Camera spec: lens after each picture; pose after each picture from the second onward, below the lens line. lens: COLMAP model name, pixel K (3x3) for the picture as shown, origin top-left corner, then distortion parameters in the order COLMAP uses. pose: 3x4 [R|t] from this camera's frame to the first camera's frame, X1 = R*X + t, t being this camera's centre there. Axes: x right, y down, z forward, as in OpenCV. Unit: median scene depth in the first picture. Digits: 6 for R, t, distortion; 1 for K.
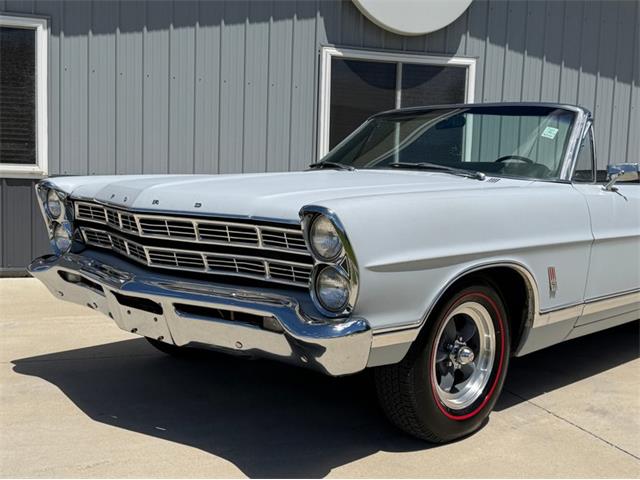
lens RADIAL K [[744.7, 0, 330.8], [0, 744.7, 238.3], [0, 0, 1]] dist [0.208570, -0.474992]
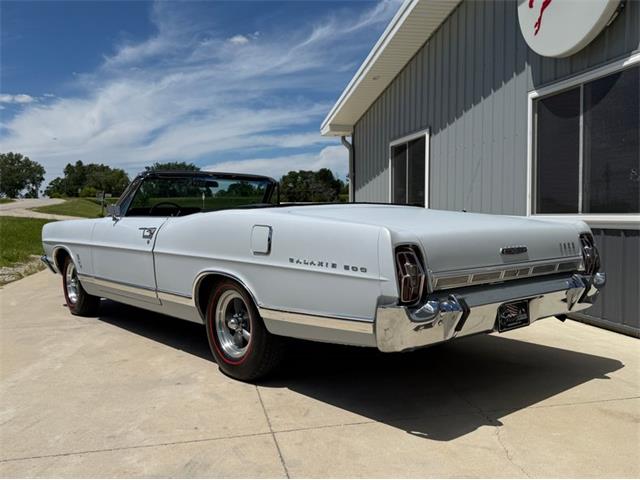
lens RADIAL K [[564.3, 0, 320.0], [0, 564.3, 240.0], [0, 0, 1]] dist [0.191820, -0.339777]
pose [[-0.106894, 0.019816, -0.994073, 1.734525], [-0.081432, 0.996268, 0.028617, -0.100056], [0.990930, 0.084008, -0.104881, 1.695859]]
